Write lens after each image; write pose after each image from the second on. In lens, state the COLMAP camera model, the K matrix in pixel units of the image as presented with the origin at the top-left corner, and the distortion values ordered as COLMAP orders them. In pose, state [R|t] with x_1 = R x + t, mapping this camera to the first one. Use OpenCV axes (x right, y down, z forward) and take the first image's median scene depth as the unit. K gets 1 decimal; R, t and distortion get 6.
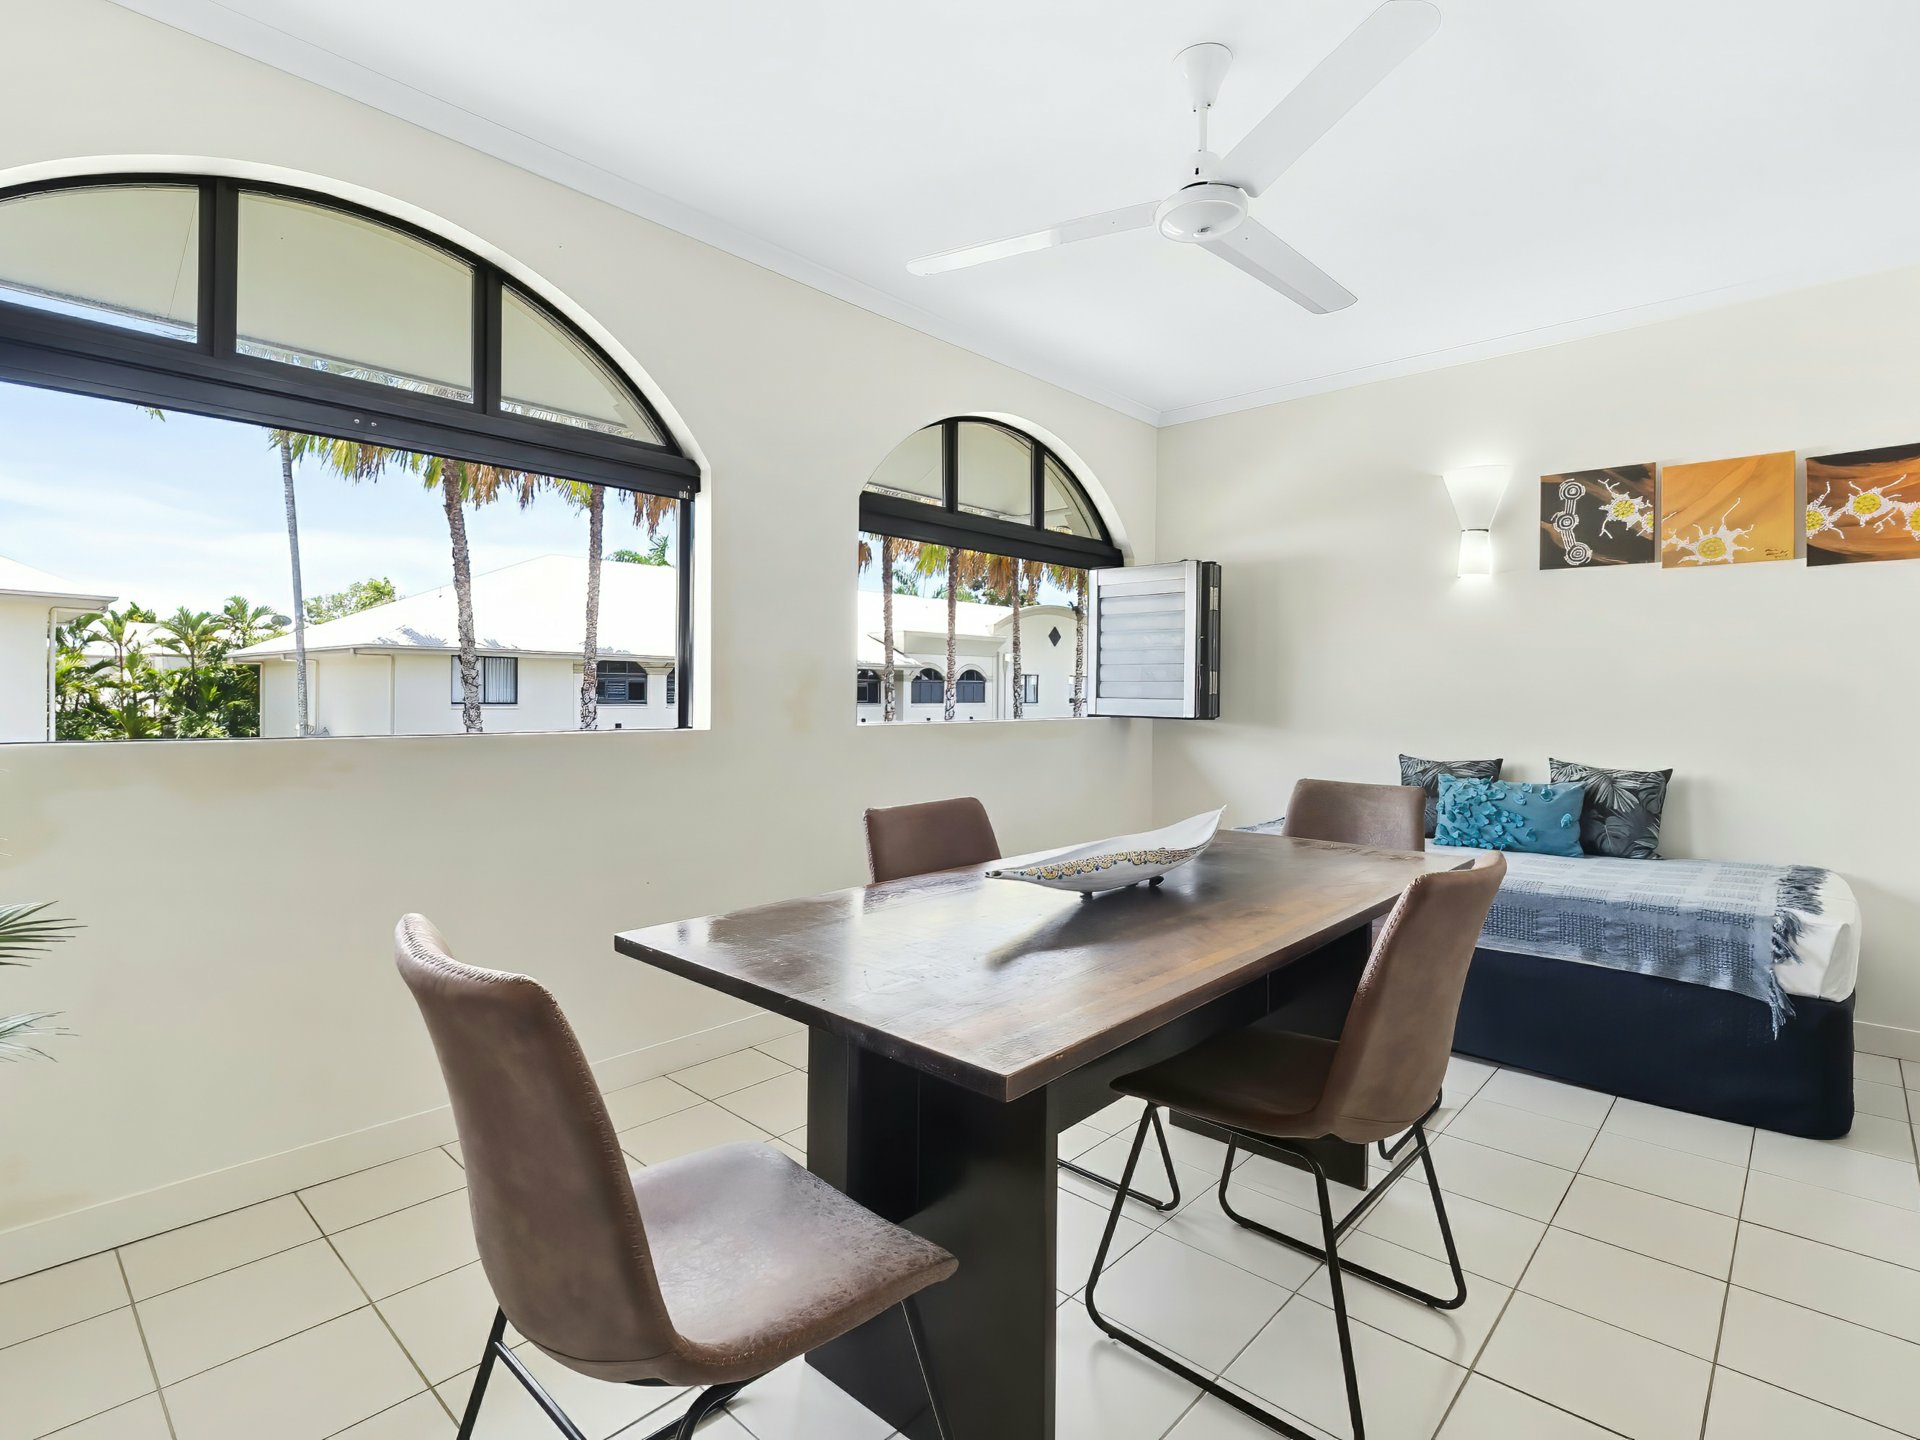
lens RADIAL K [[935.6, 0, 955.2], [0, 935.6, 704.2], [0, 0, 1]] dist [-0.002593, -0.003757]
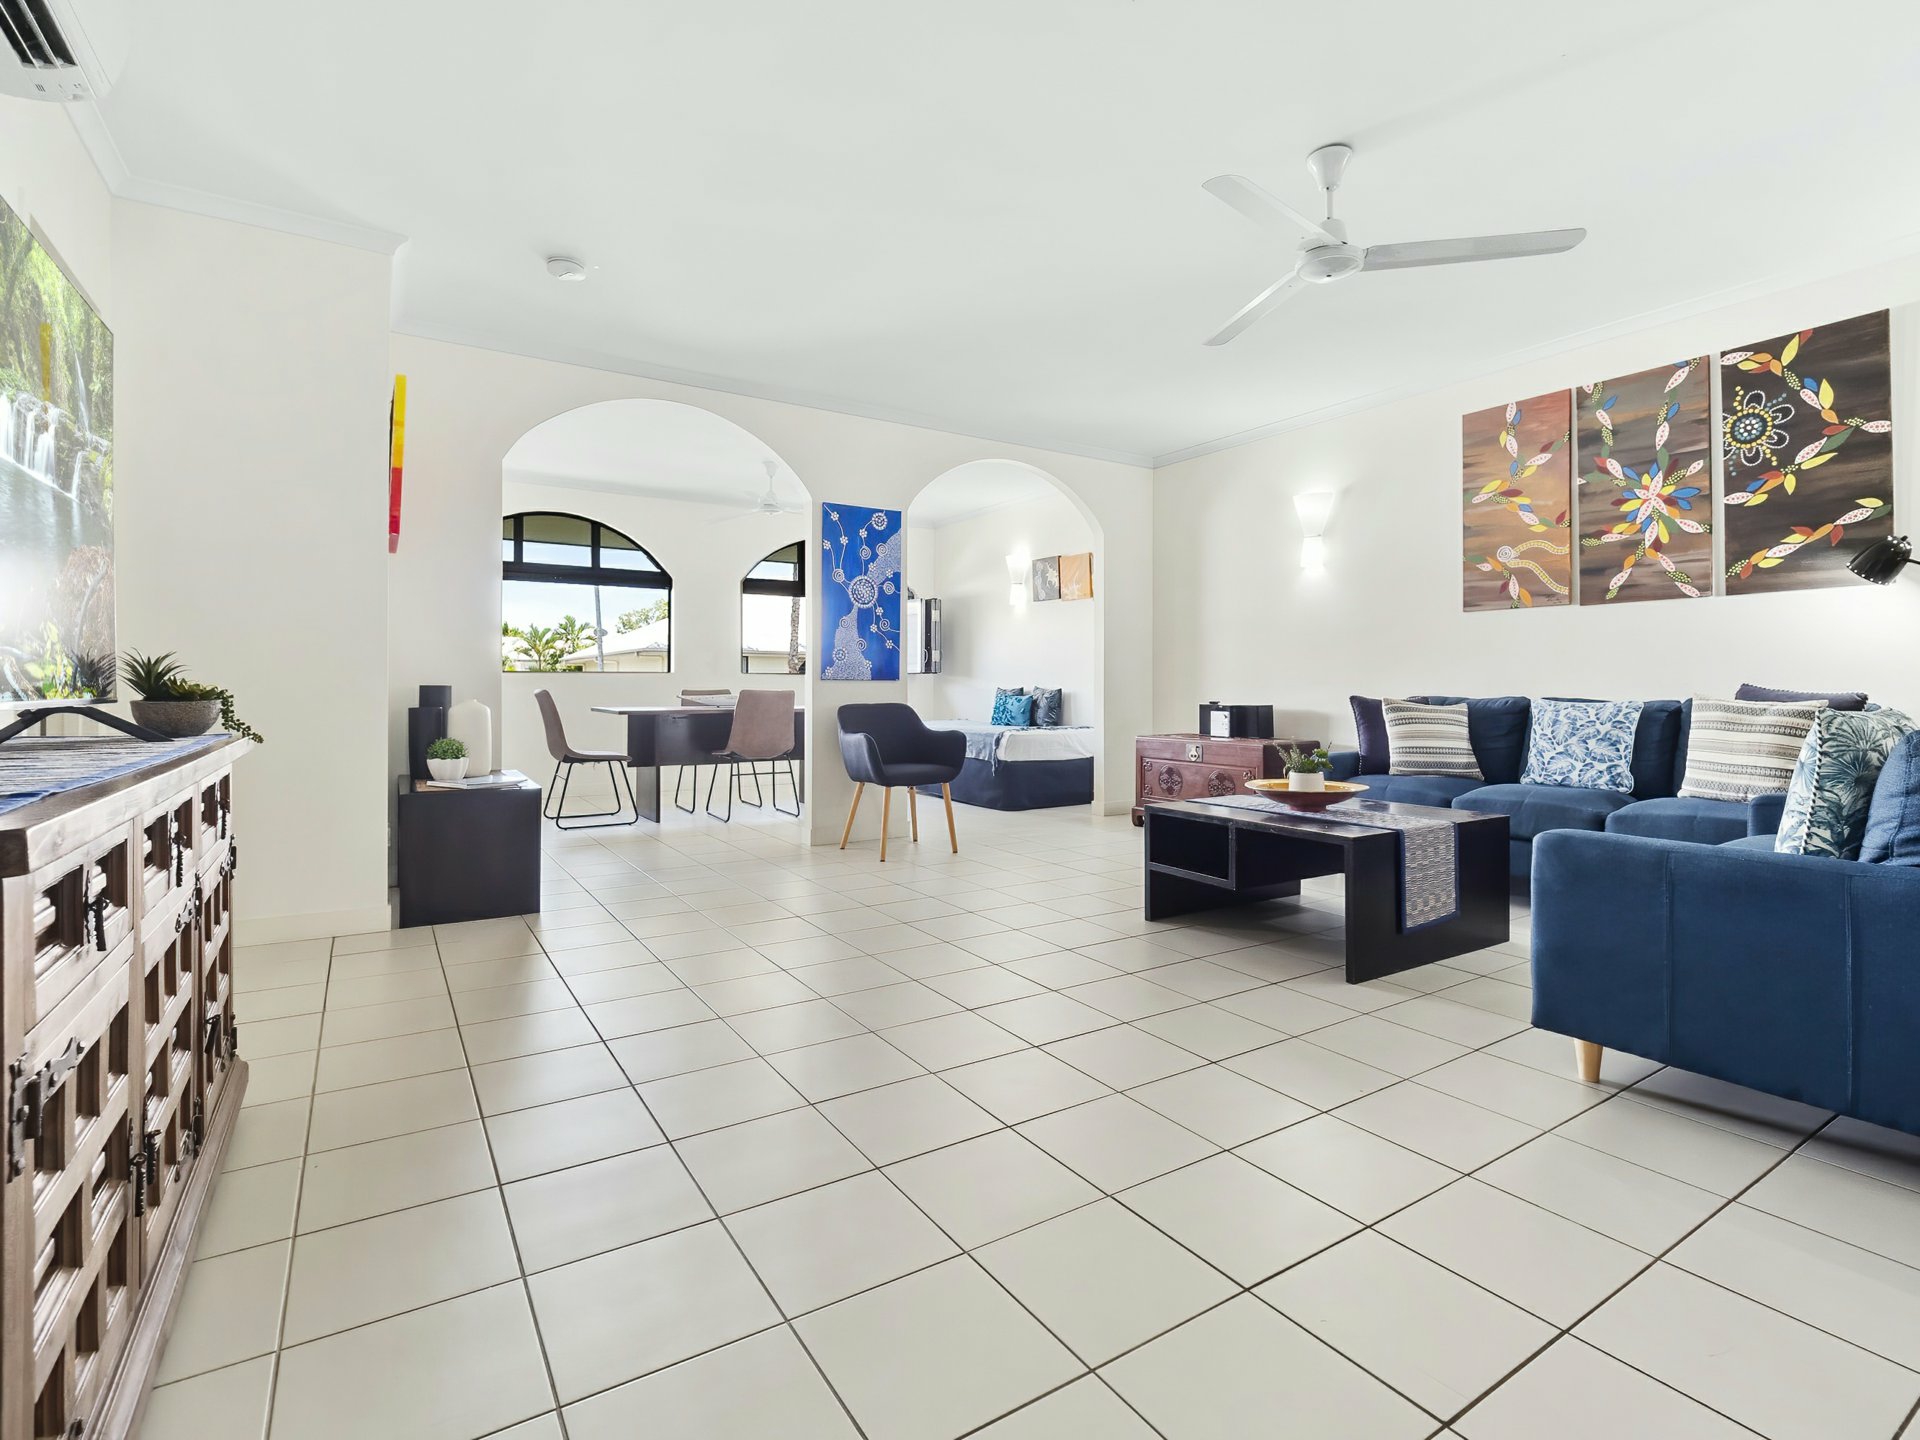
lens RADIAL K [[935.6, 0, 979.3], [0, 935.6, 703.4], [0, 0, 1]] dist [-0.002593, -0.003757]
pose [[0.968637, -0.001500, -0.248475, 0.127323], [0.001257, 0.999999, -0.001137, 0.012136], [0.248477, 0.000789, 0.968638, -0.143891]]
